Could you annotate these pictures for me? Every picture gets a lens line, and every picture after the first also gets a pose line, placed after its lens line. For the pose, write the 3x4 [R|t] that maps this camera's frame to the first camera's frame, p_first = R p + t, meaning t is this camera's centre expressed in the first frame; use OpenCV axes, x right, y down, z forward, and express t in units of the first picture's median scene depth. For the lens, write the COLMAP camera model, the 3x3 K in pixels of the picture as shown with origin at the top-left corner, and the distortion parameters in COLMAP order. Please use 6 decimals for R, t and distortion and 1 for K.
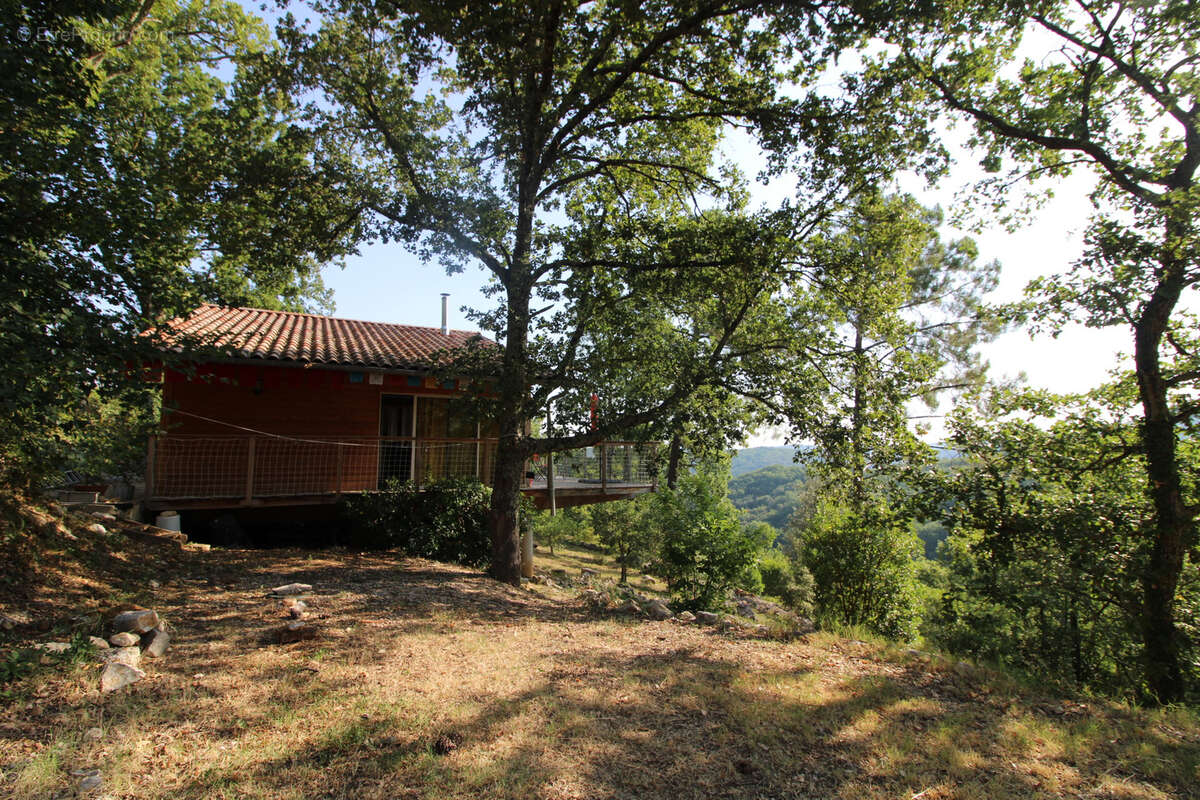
lens RADIAL K [[554.3, 0, 589.6], [0, 554.3, 391.9], [0, 0, 1]] dist [-0.003437, -0.011018]
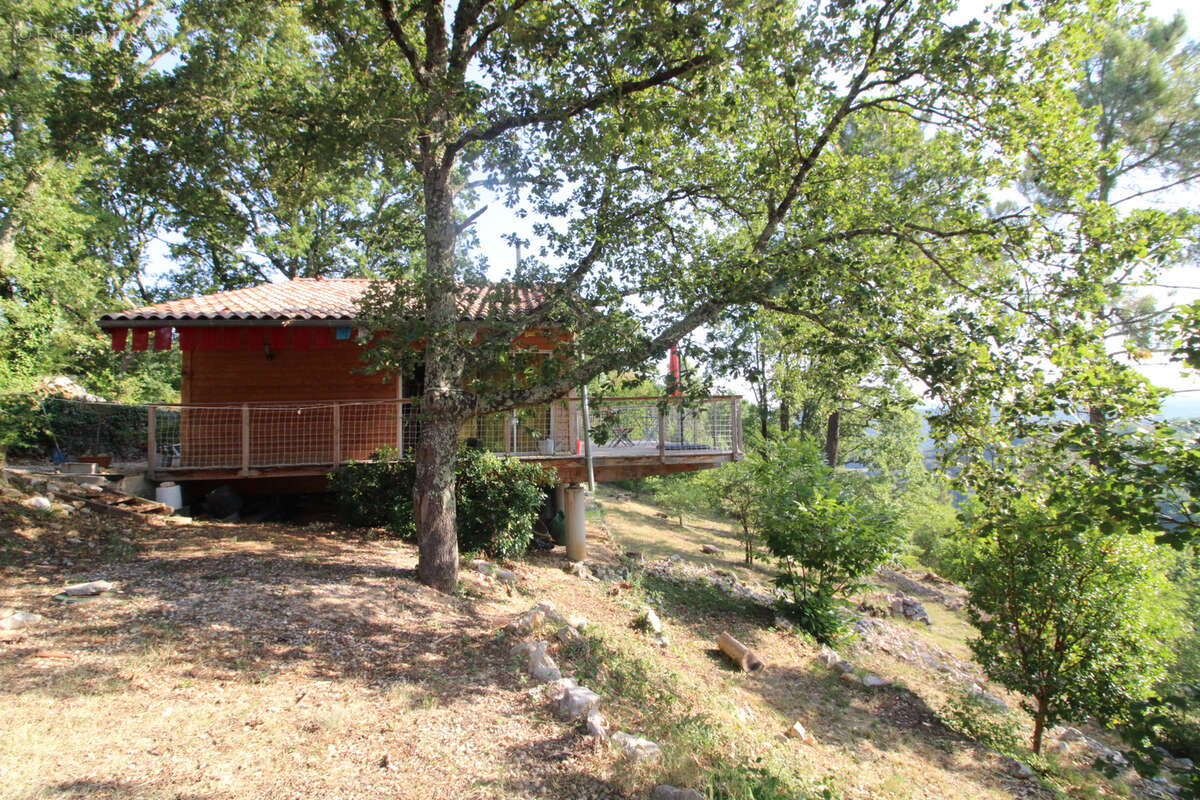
lens RADIAL K [[554.3, 0, 589.6], [0, 554.3, 391.9], [0, 0, 1]] dist [-0.003437, -0.011018]
pose [[0.943244, -0.038114, -0.329907, 0.274665], [0.060270, 0.996542, 0.057191, 0.046412], [0.326587, -0.073828, 0.942279, 0.335168]]
